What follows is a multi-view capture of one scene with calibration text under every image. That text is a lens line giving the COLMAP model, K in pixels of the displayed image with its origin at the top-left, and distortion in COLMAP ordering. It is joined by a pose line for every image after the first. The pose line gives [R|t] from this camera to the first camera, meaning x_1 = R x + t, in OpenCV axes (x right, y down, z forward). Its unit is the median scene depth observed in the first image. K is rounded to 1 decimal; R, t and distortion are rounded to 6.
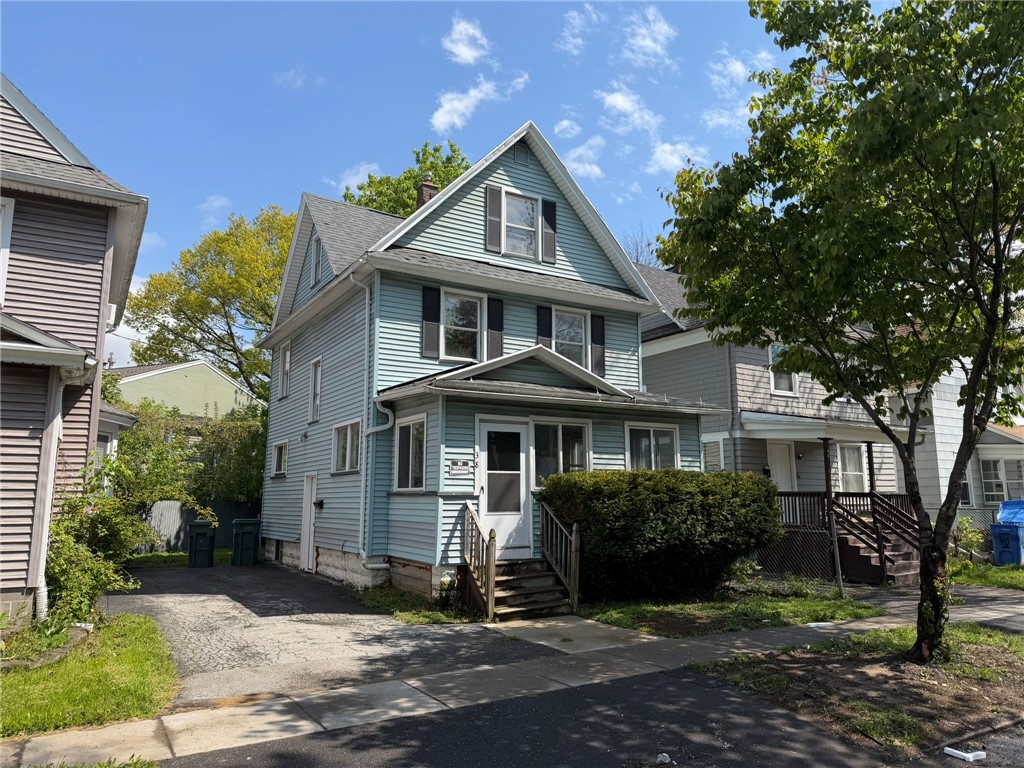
lens RADIAL K [[715.8, 0, 507.1], [0, 715.8, 380.2], [0, 0, 1]] dist [0.056299, -0.066086]
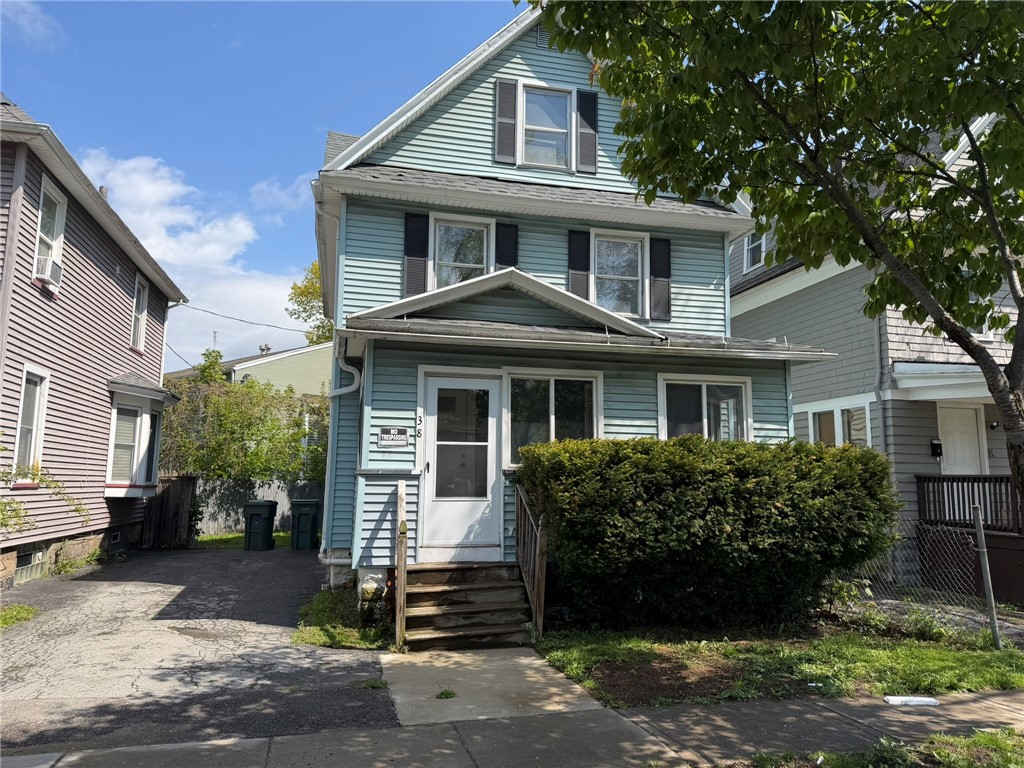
lens RADIAL K [[715.8, 0, 516.9], [0, 715.8, 387.2], [0, 0, 1]] dist [0.056299, -0.066086]
pose [[0.956760, -0.028244, -0.289504, 0.243146], [0.036601, 0.999054, 0.023495, 0.051137], [0.288566, -0.033075, 0.956888, 0.290356]]
